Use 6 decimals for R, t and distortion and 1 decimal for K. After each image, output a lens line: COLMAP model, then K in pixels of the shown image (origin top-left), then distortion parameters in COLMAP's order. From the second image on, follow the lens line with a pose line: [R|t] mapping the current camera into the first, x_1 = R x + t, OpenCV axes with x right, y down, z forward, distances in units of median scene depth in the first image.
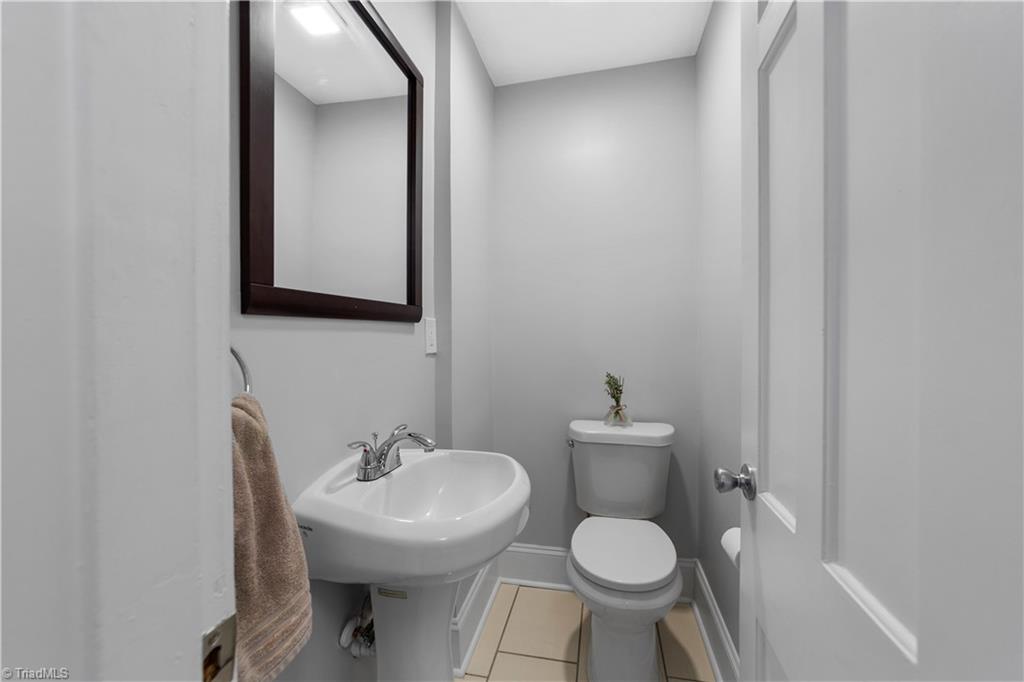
lens RADIAL K [[400.0, 0, 518.7], [0, 400.0, 336.5], [0, 0, 1]] dist [-0.017774, 0.005879]
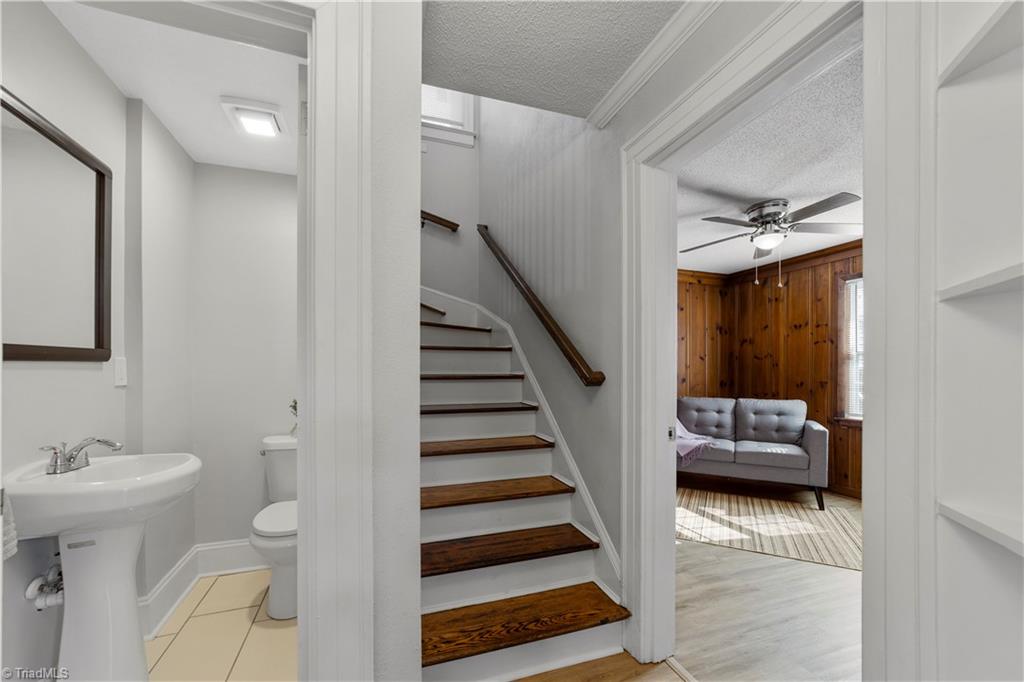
lens RADIAL K [[400.0, 0, 511.8], [0, 400.0, 369.5], [0, 0, 1]] dist [-0.017774, 0.005879]
pose [[0.849556, 0.004661, 0.527478, 0.200561], [-0.002934, 0.999987, -0.004111, -0.008252], [-0.527490, 0.001945, 0.849559, -0.828976]]
